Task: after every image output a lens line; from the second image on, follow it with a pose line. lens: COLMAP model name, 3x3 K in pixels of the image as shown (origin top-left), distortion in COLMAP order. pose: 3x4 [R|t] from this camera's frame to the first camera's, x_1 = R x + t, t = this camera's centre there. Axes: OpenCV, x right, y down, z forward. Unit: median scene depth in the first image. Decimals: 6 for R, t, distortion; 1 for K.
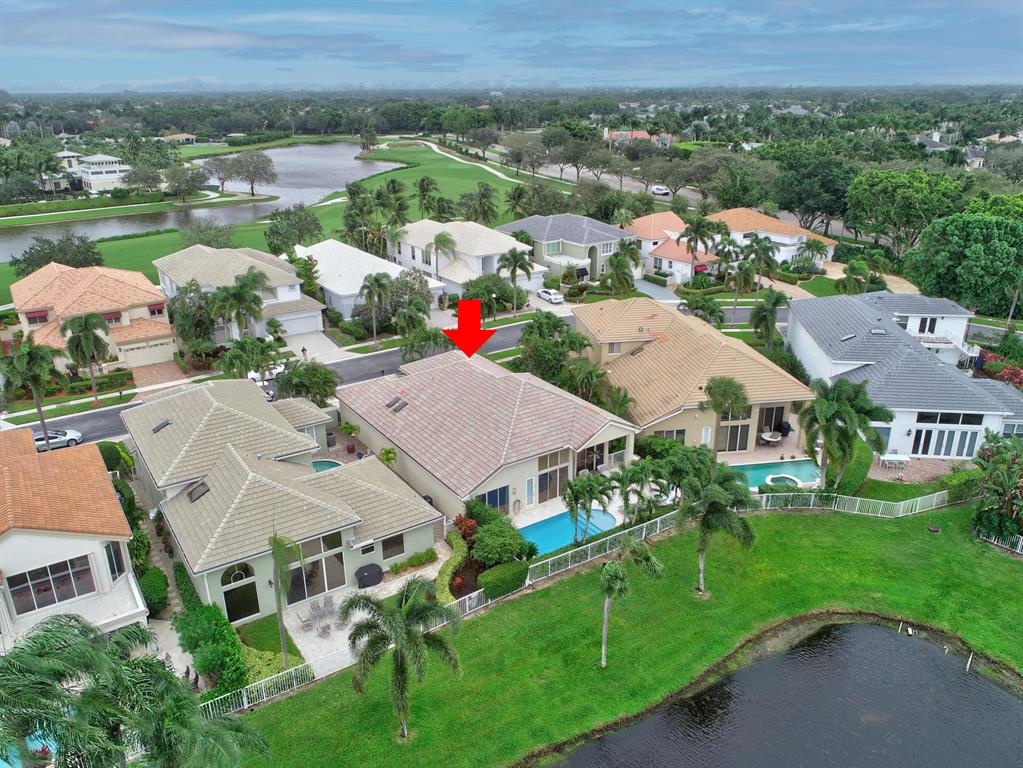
lens RADIAL K [[770.0, 0, 511.5], [0, 770.0, 384.0], [0, 0, 1]] dist [-0.001579, -0.000551]
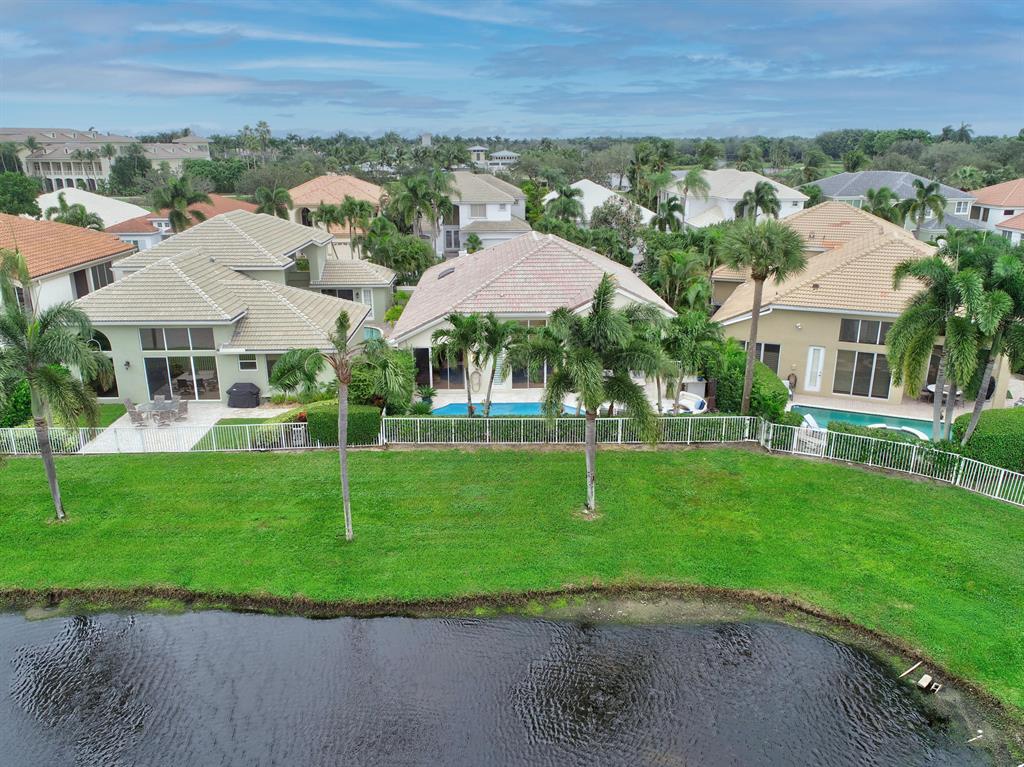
lens RADIAL K [[770.8, 0, 512.0], [0, 770.8, 383.5], [0, 0, 1]] dist [-0.001579, -0.000551]
pose [[0.842802, 0.164185, -0.512569, 0.290057], [-0.195297, 0.980719, -0.006979, 0.108500], [0.501541, 0.105985, 0.858617, 0.247077]]
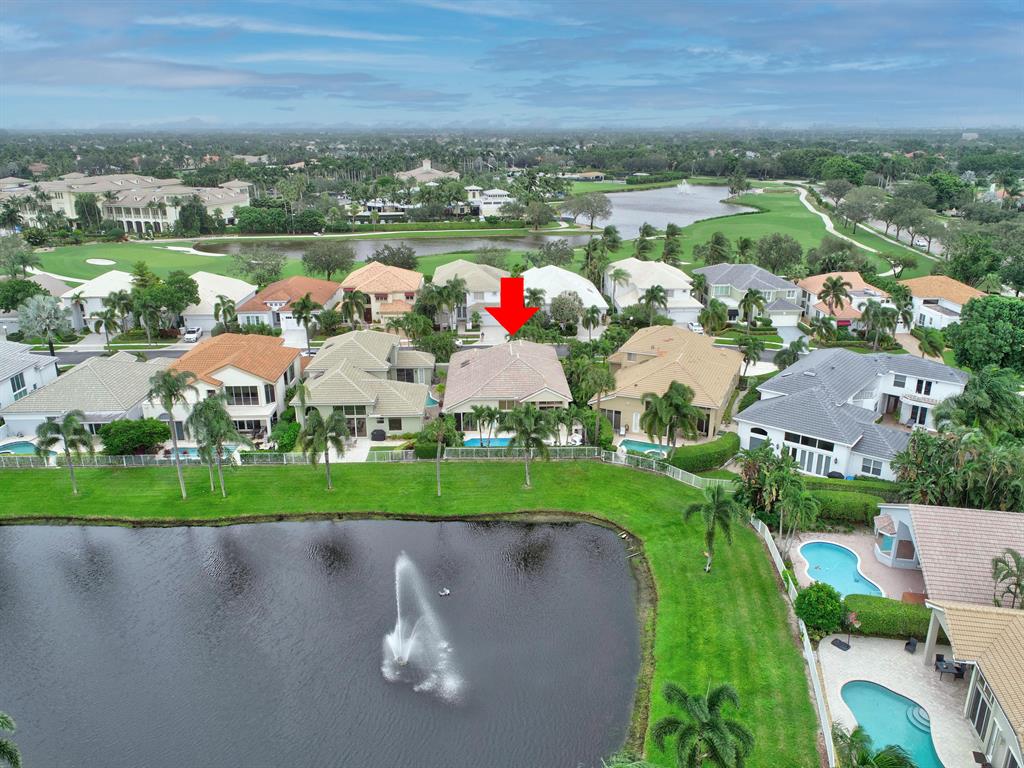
lens RADIAL K [[770.8, 0, 512.0], [0, 770.8, 384.0], [0, 0, 1]] dist [-0.001579, -0.000551]
pose [[0.848095, 0.173733, -0.500552, 0.592927], [-0.194699, 0.980806, 0.010540, 0.025461], [0.492776, 0.088518, 0.865642, -0.279660]]
